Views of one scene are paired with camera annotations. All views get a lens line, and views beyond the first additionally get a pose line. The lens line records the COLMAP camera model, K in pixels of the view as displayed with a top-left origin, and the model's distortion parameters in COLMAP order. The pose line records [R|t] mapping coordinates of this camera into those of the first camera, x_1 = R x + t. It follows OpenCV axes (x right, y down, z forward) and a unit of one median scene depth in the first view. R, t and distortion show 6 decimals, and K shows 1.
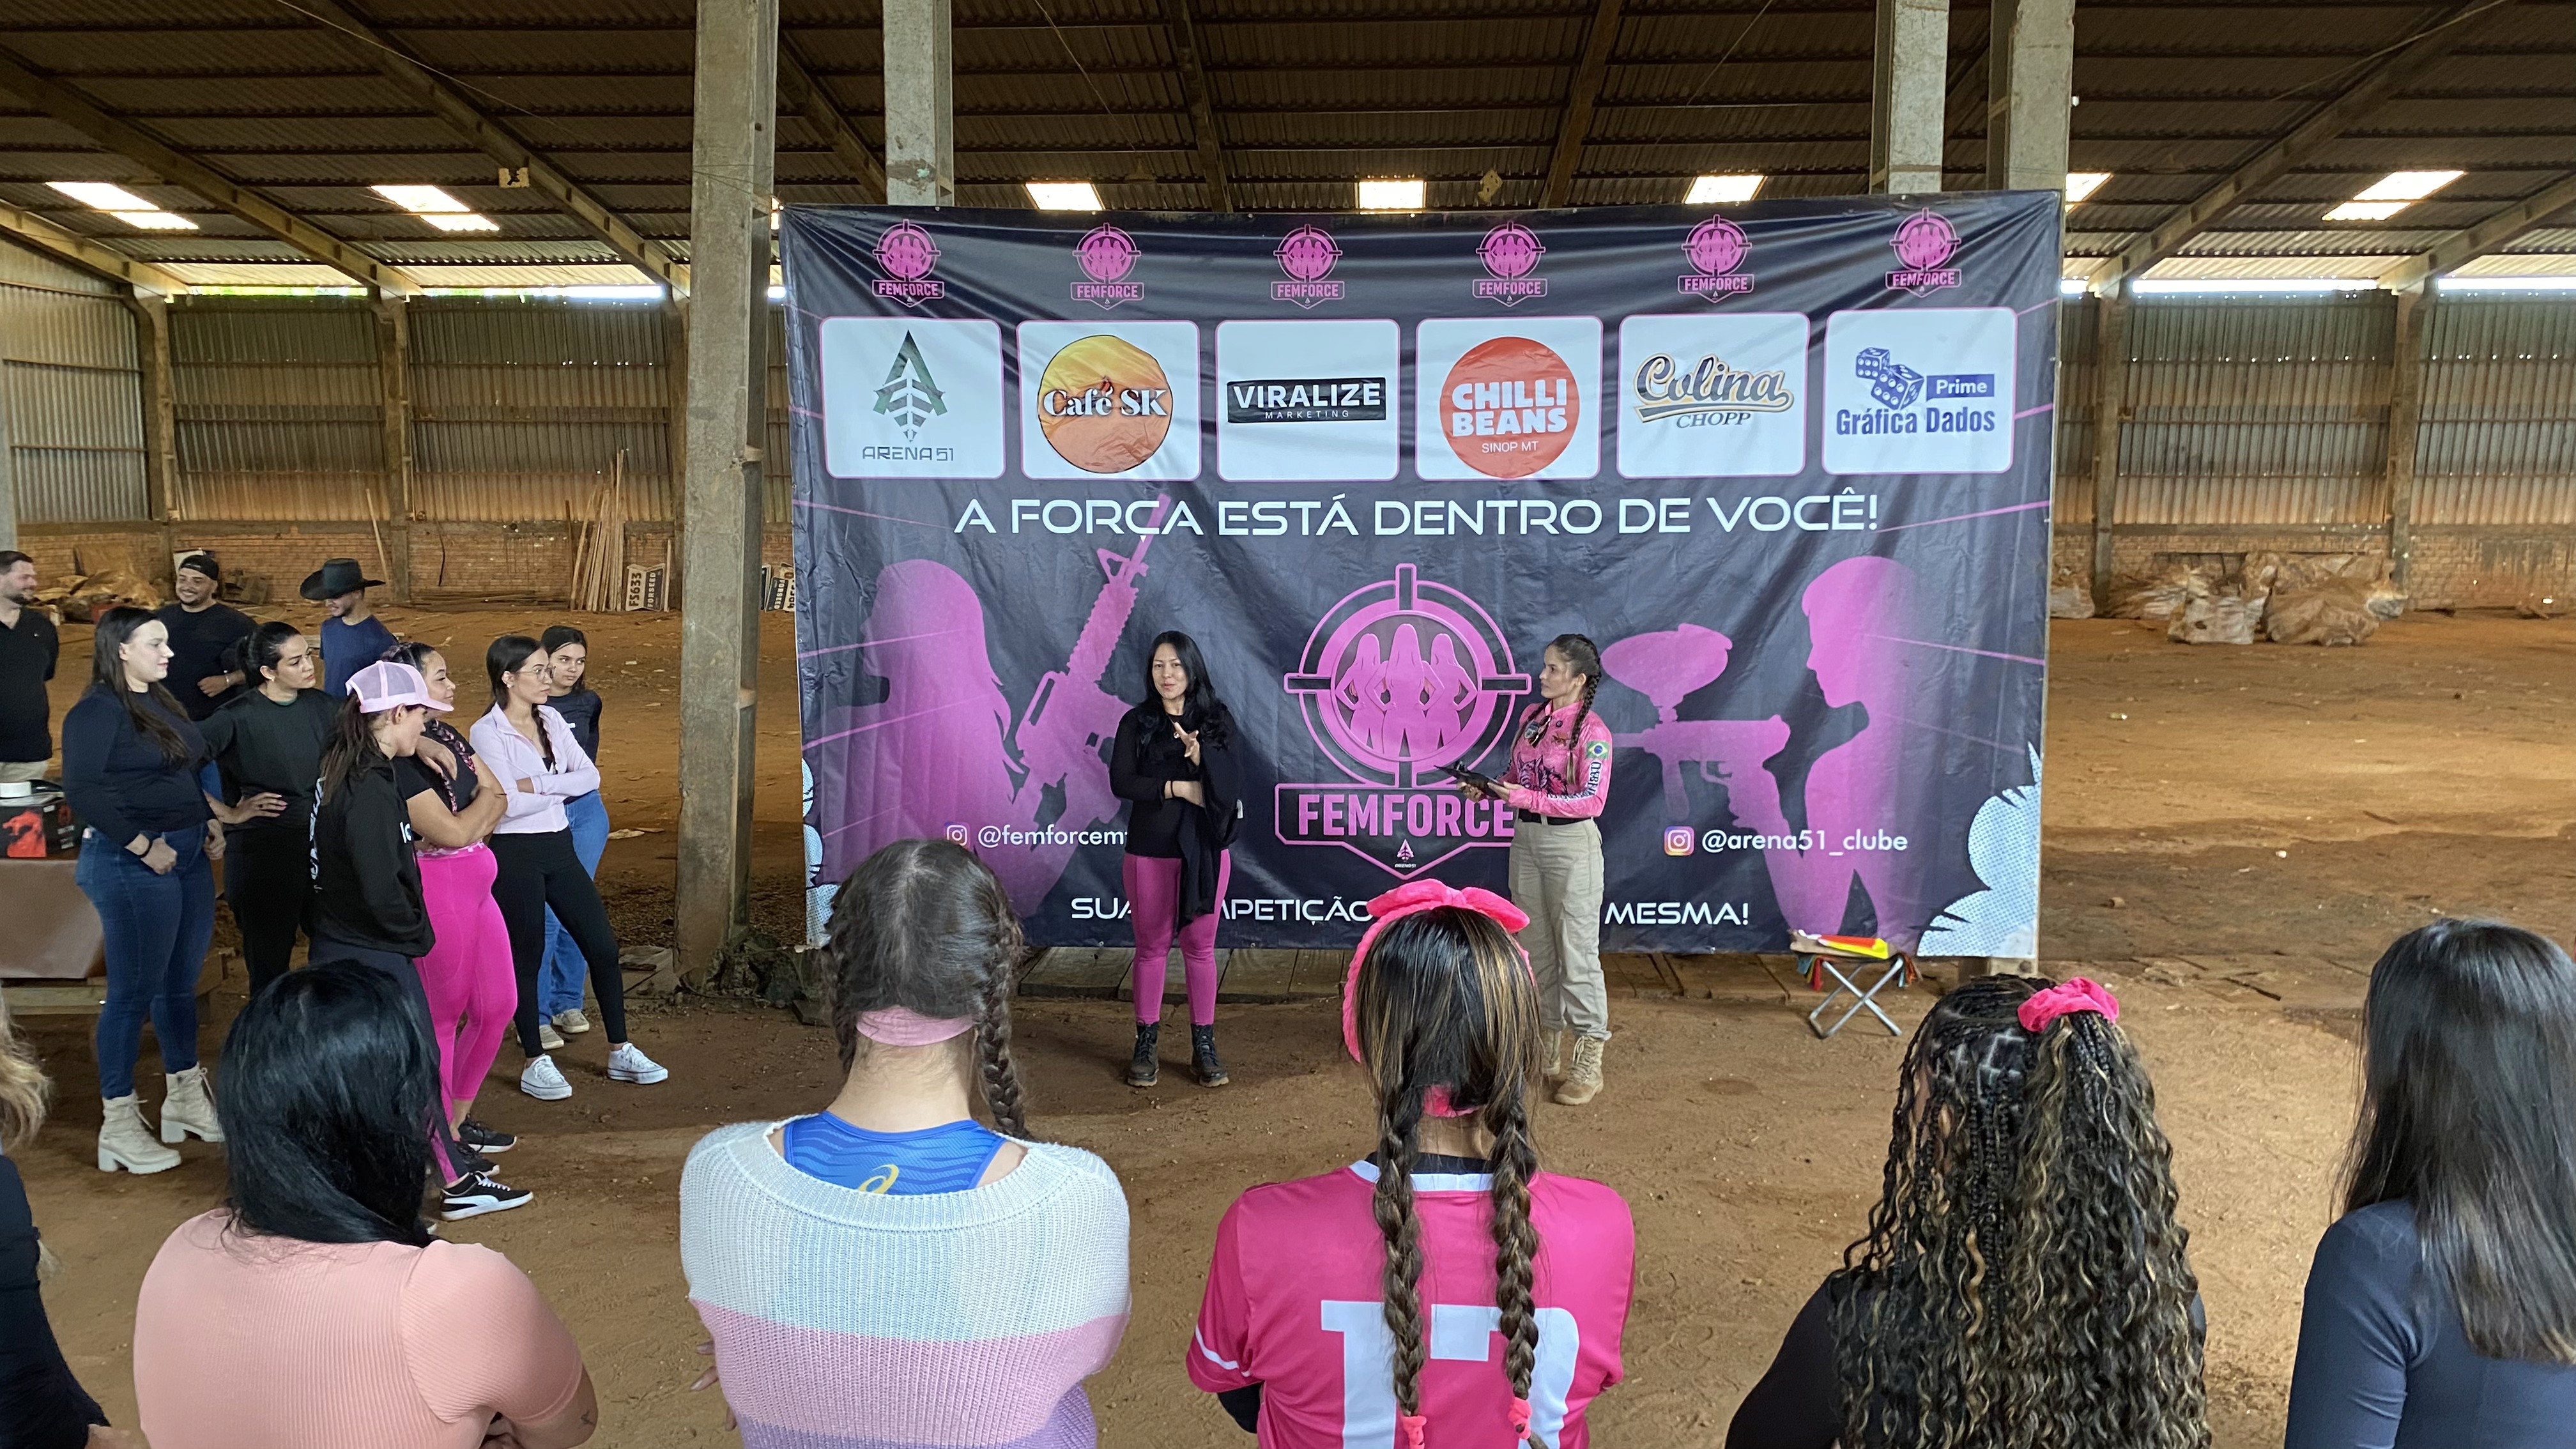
lens RADIAL K [[2033.8, 0, 1295.6], [0, 2033.8, 727.4], [0, 0, 1]] dist [0.094603, -0.081740]
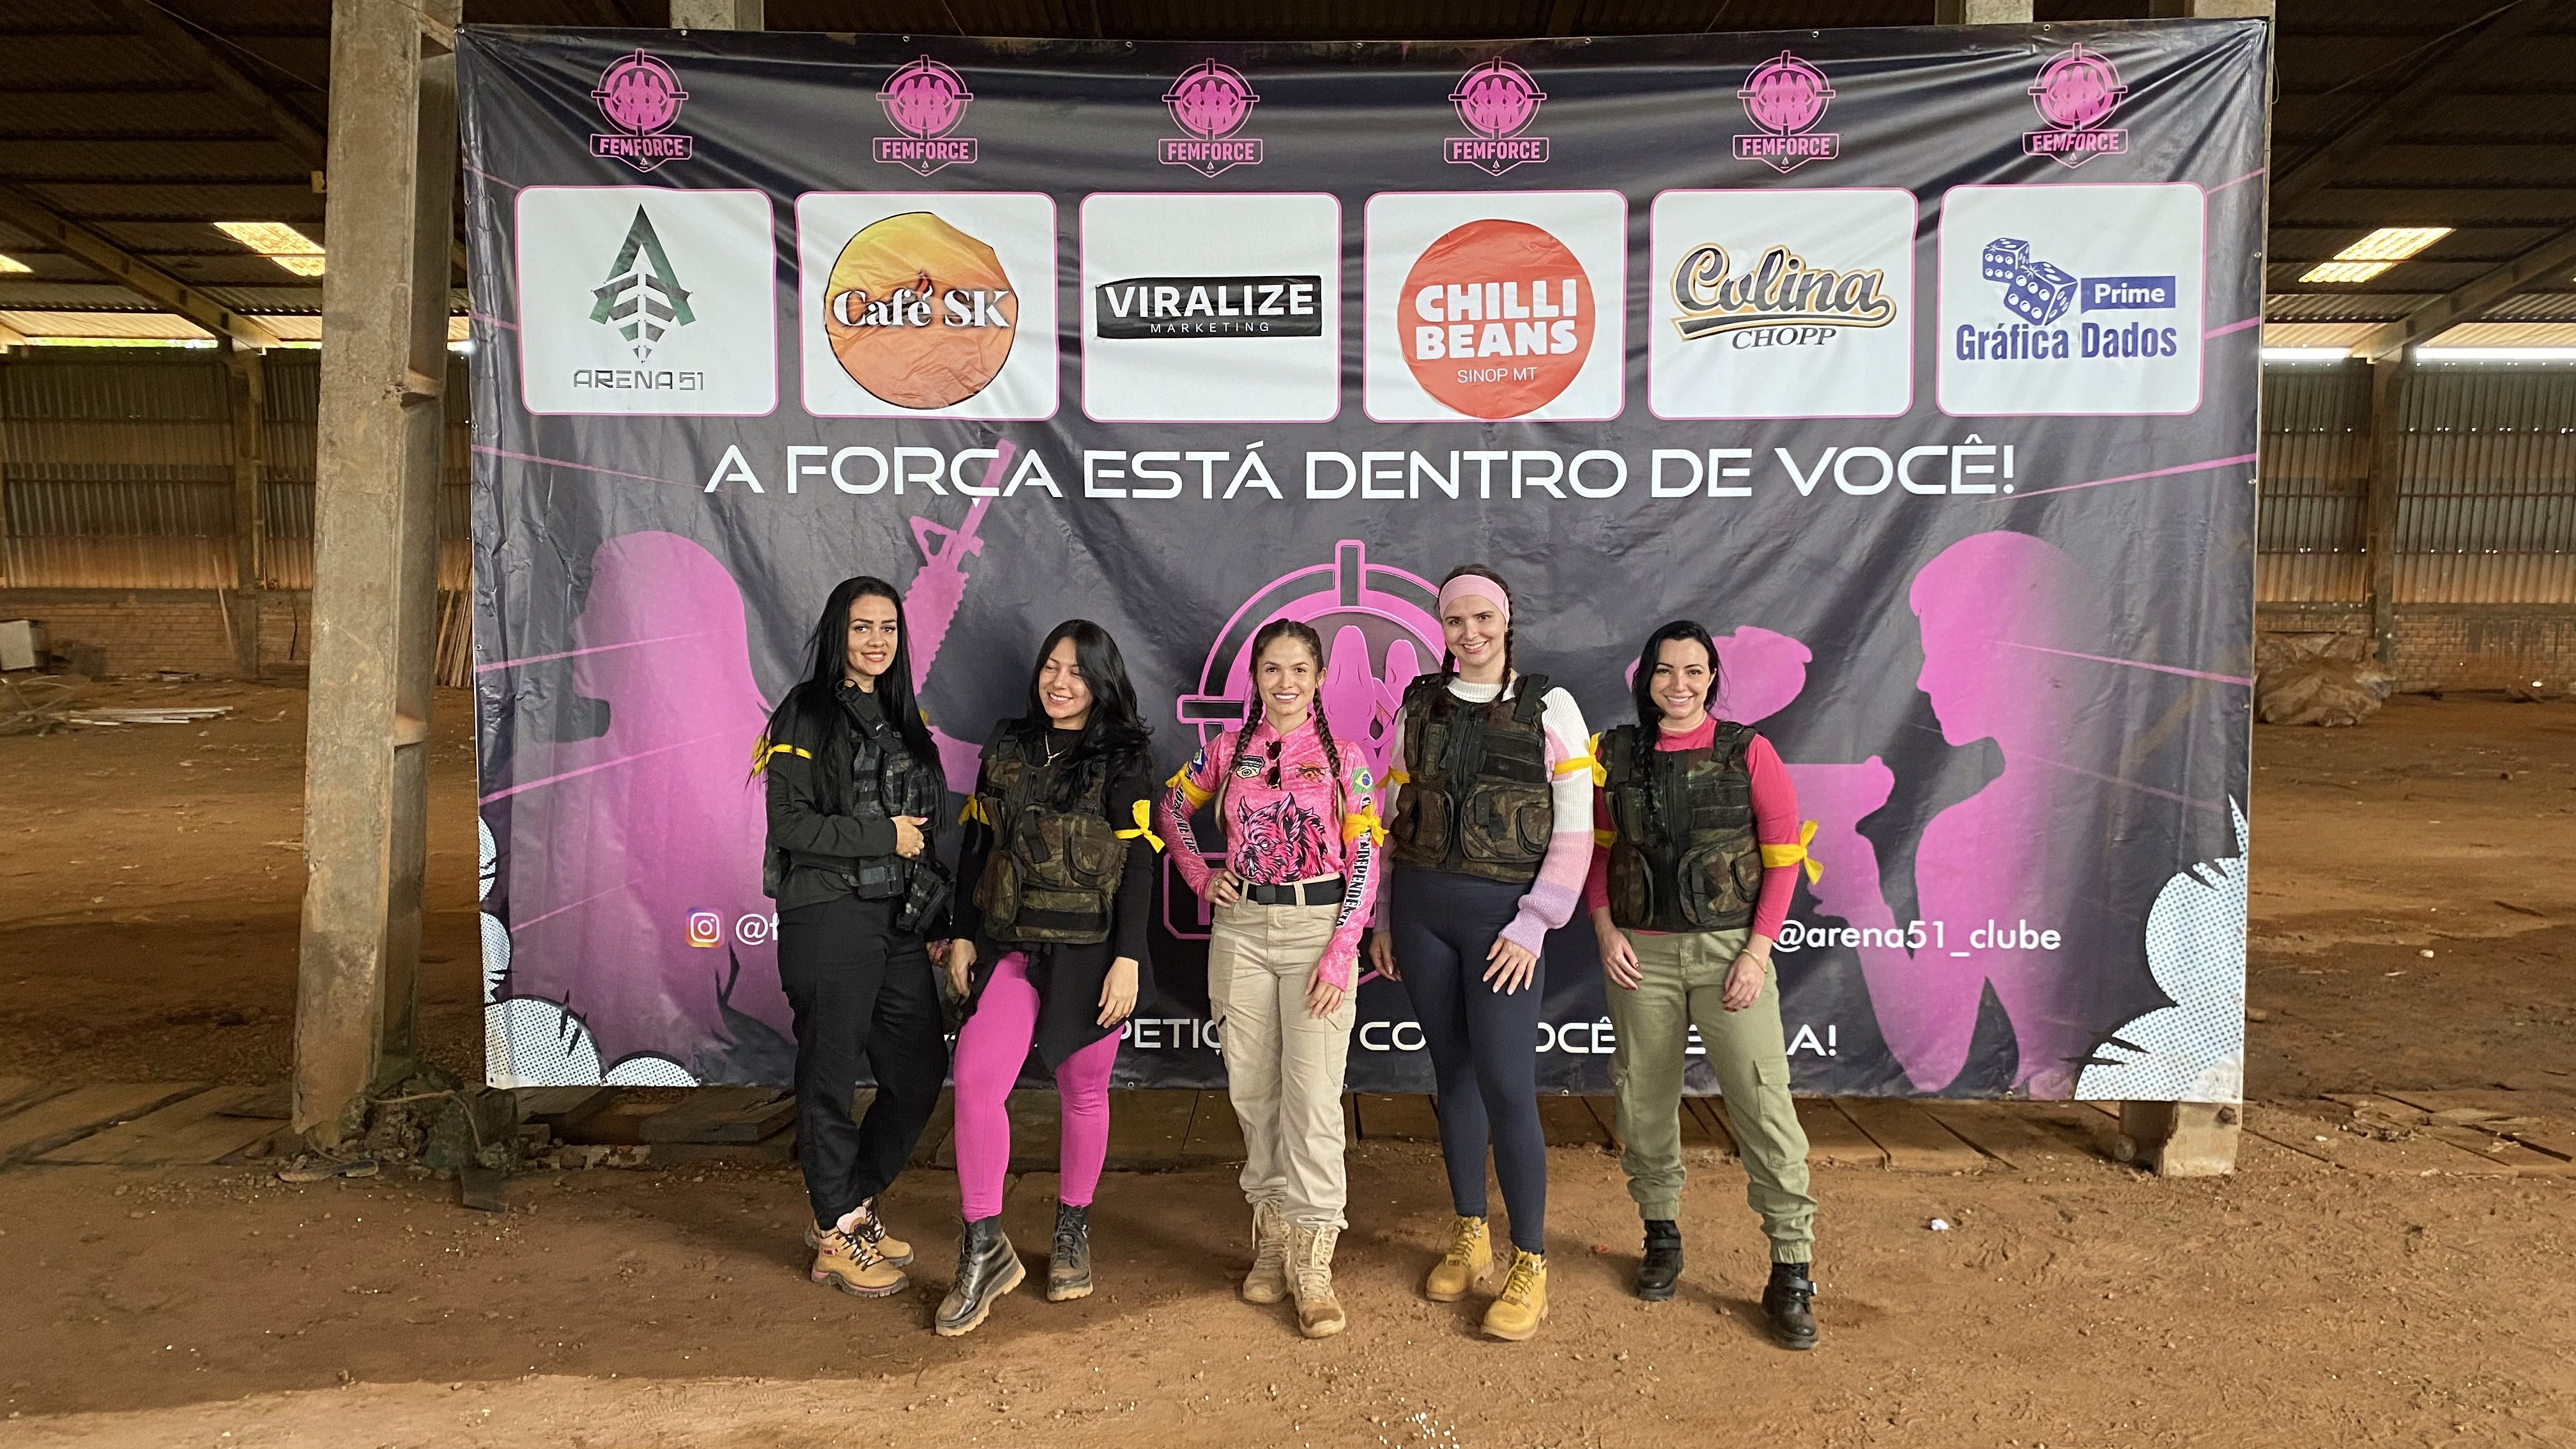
lens RADIAL K [[1952.4, 0, 1280.6], [0, 1952.4, 720.8], [0, 0, 1]] dist [0.045605, -0.013141]
pose [[0.999647, 0.003060, 0.026379, 0.012621], [-0.001612, 0.998498, -0.054768, 0.019063], [-0.026507, 0.054706, 0.998151, 0.330026]]
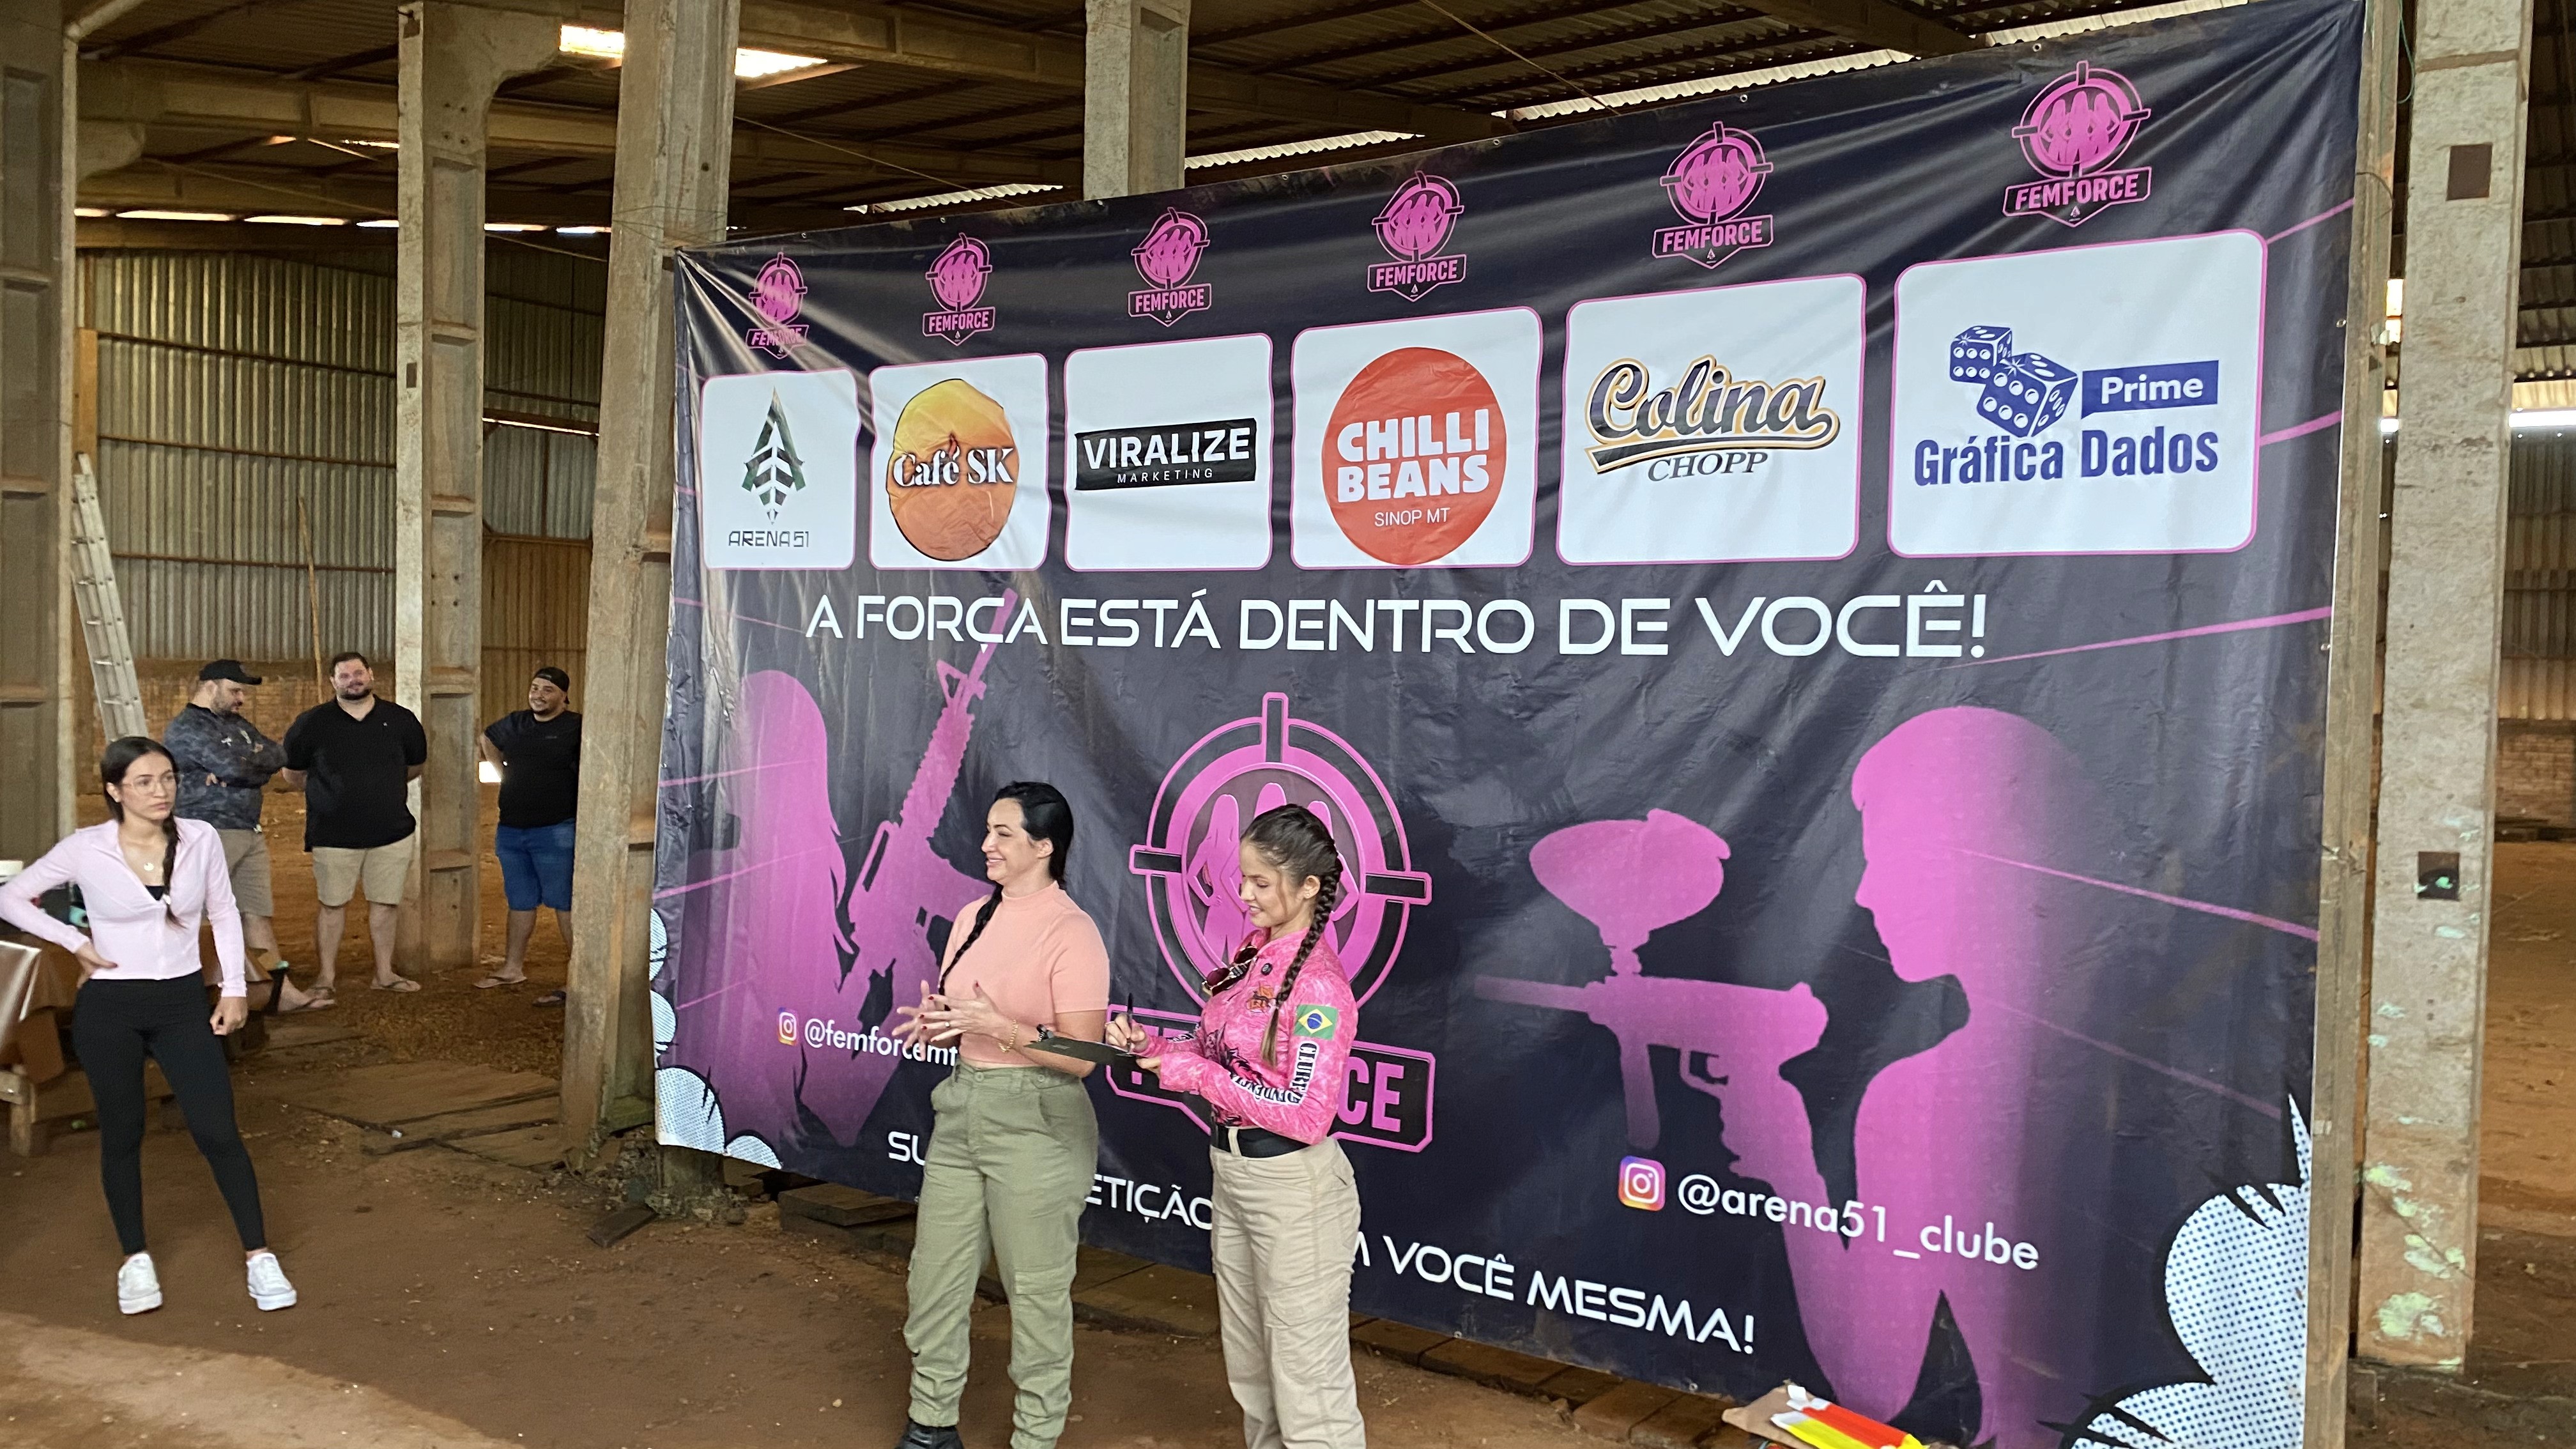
lens RADIAL K [[2055.4, 0, 1275.3], [0, 2055.4, 703.9], [0, 0, 1]] dist [0.105256, -0.099881]
pose [[0.834225, 0.033984, -0.550375, 0.425285], [-0.091727, 0.992745, -0.077735, -0.024644], [0.543741, 0.115332, 0.831291, 0.441332]]
